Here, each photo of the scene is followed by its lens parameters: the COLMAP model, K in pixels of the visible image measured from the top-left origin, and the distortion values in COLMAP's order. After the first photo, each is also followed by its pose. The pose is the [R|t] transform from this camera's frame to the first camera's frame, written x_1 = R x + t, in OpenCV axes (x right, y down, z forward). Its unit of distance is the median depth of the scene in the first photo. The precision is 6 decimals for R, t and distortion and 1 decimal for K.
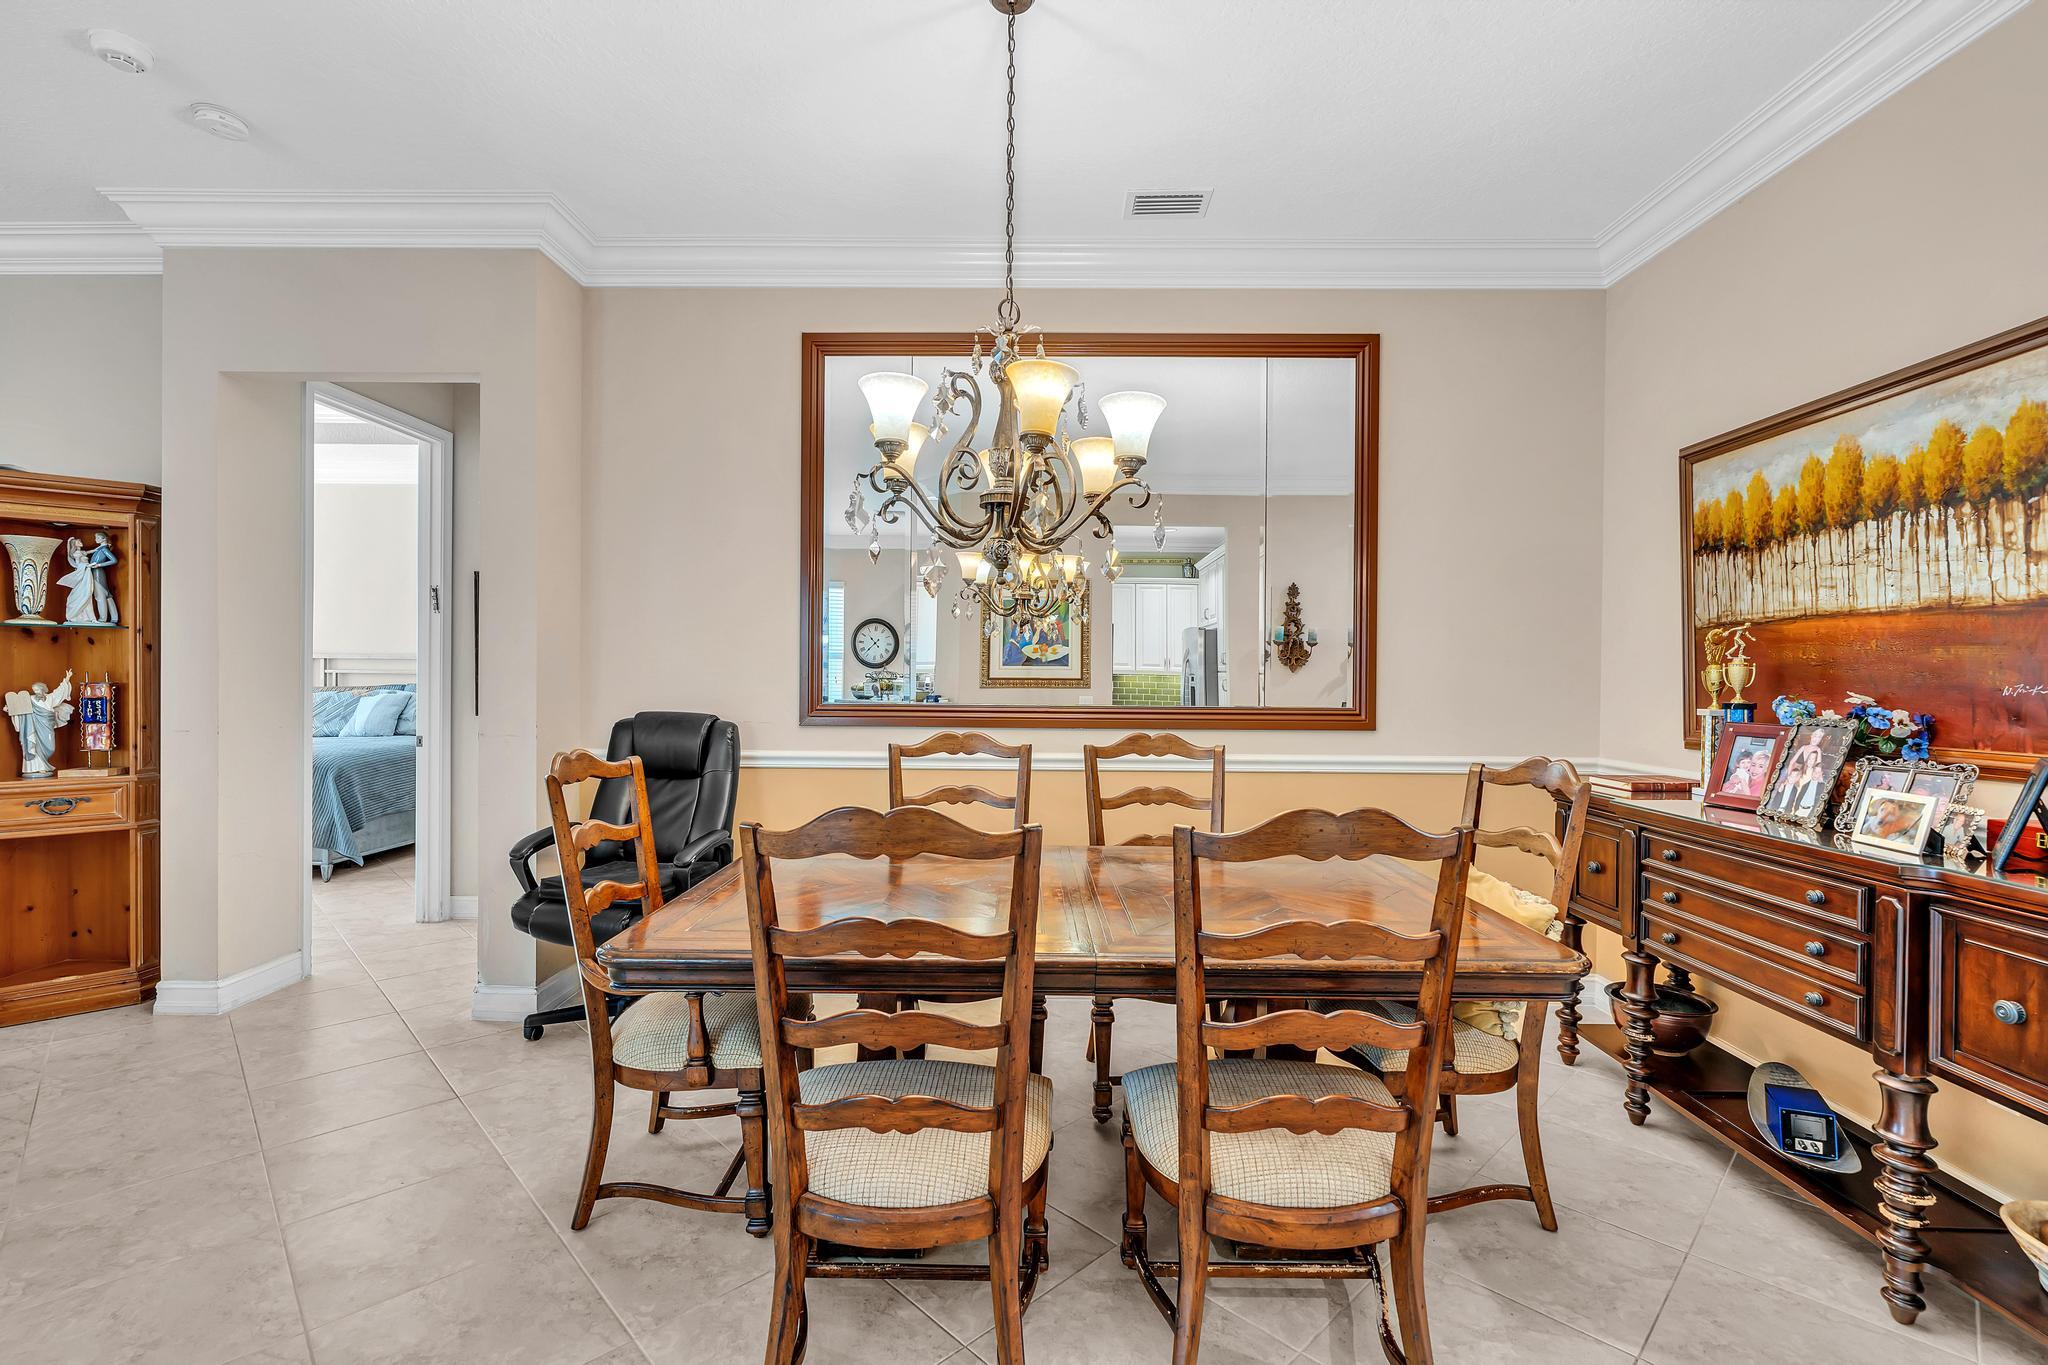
lens RADIAL K [[910.7, 0, 1032.7], [0, 910.7, 671.5], [0, 0, 1]] dist [-0.018407, -0.000265]
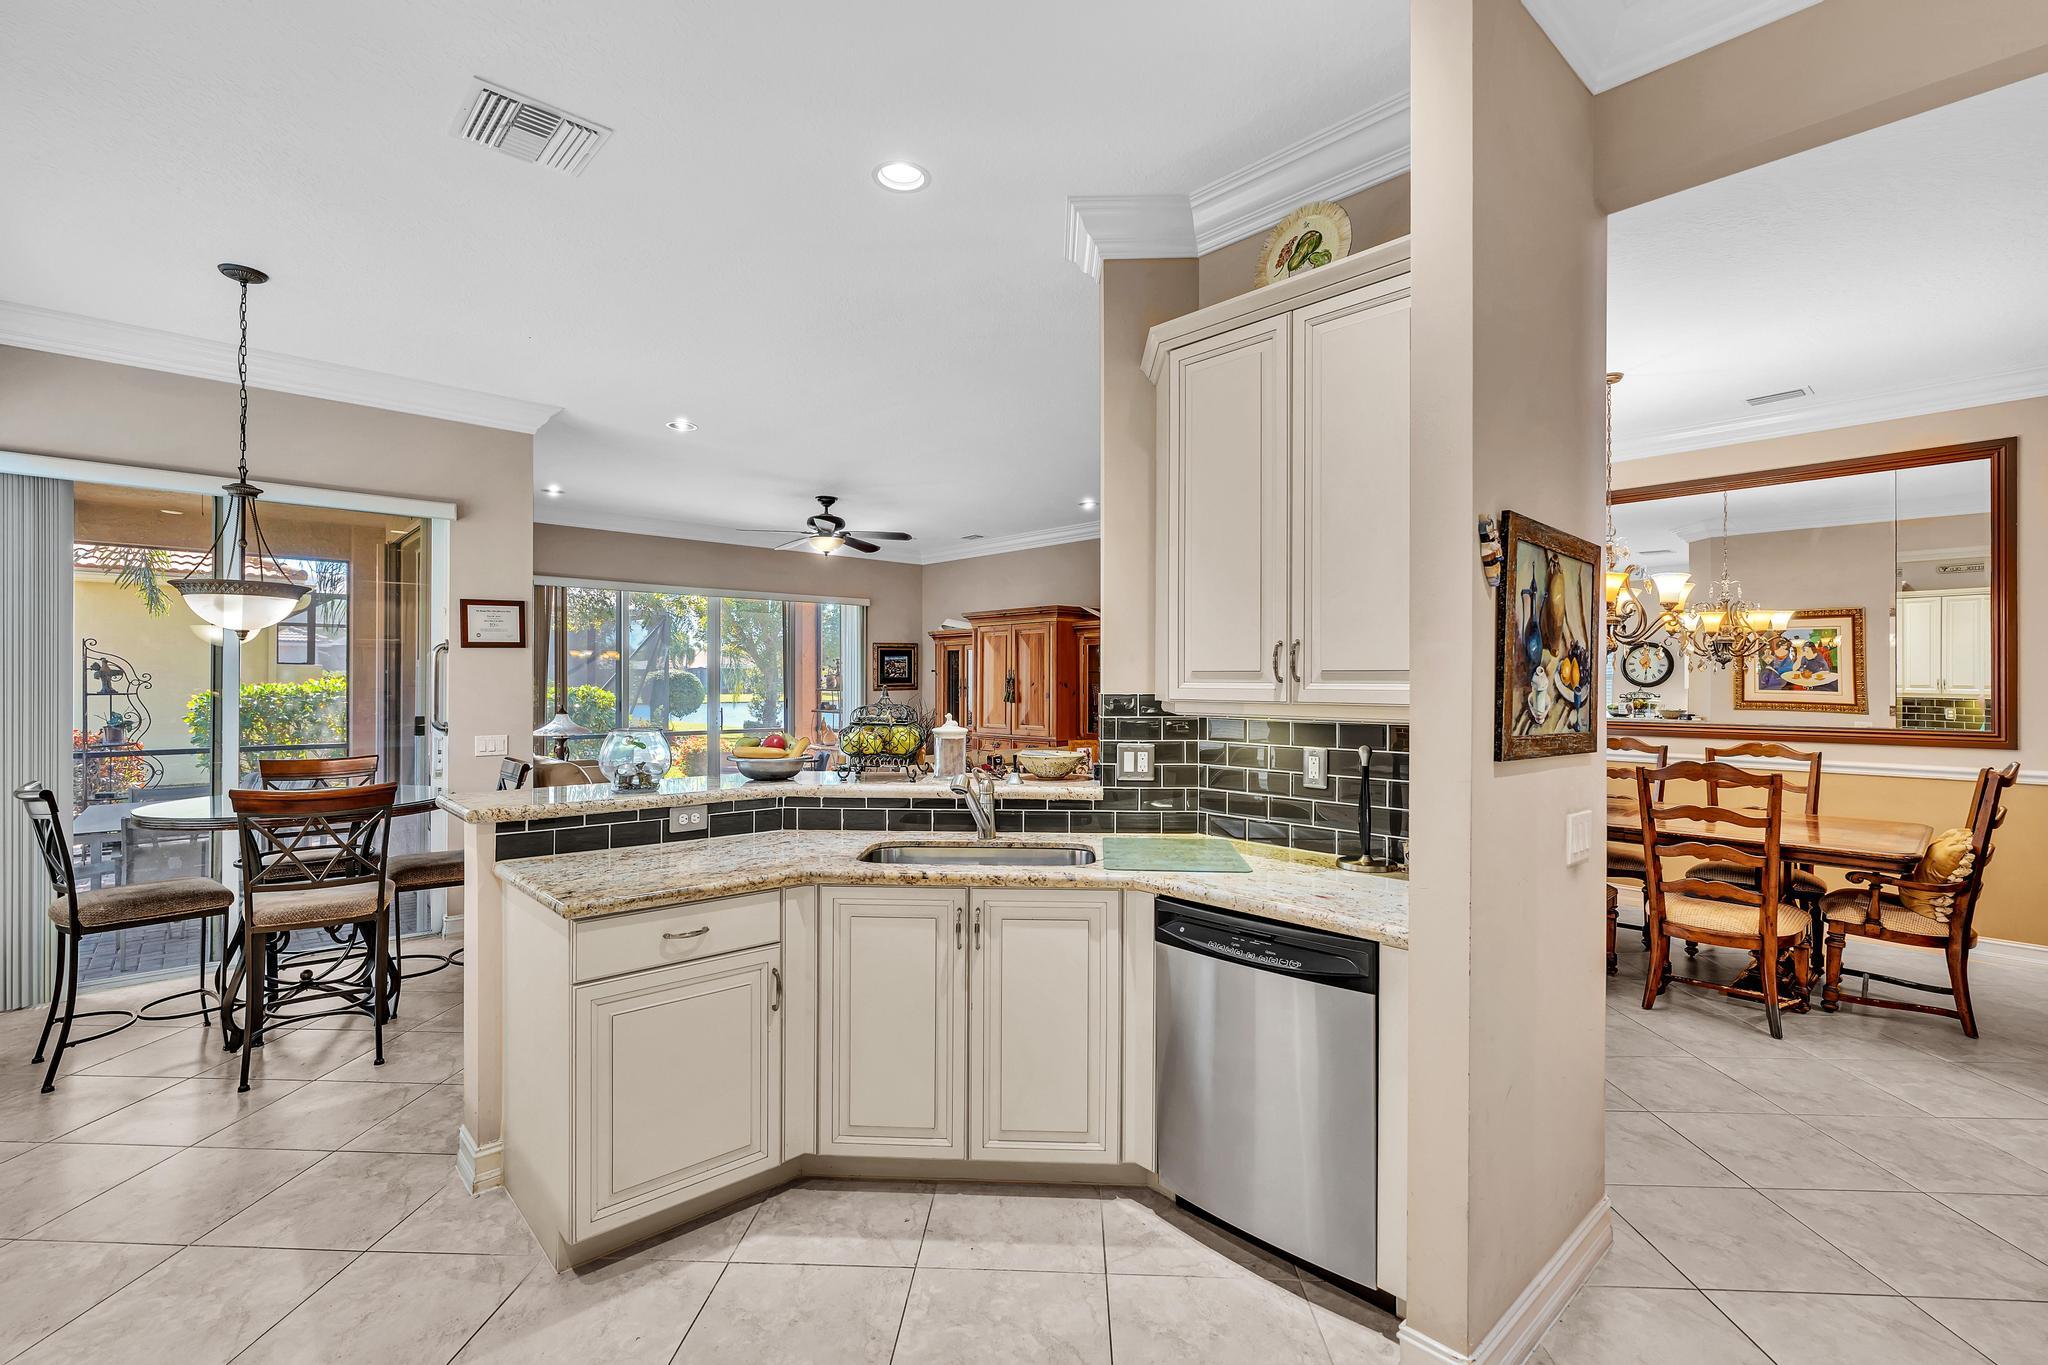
lens RADIAL K [[910.7, 0, 1032.2], [0, 910.7, 674.6], [0, 0, 1]] dist [-0.018407, -0.000265]
pose [[0.688323, 0.005527, -0.725383, 0.148095], [-0.012428, 0.999914, -0.004175, -0.009381], [0.725298, 0.011889, 0.688333, -0.362128]]
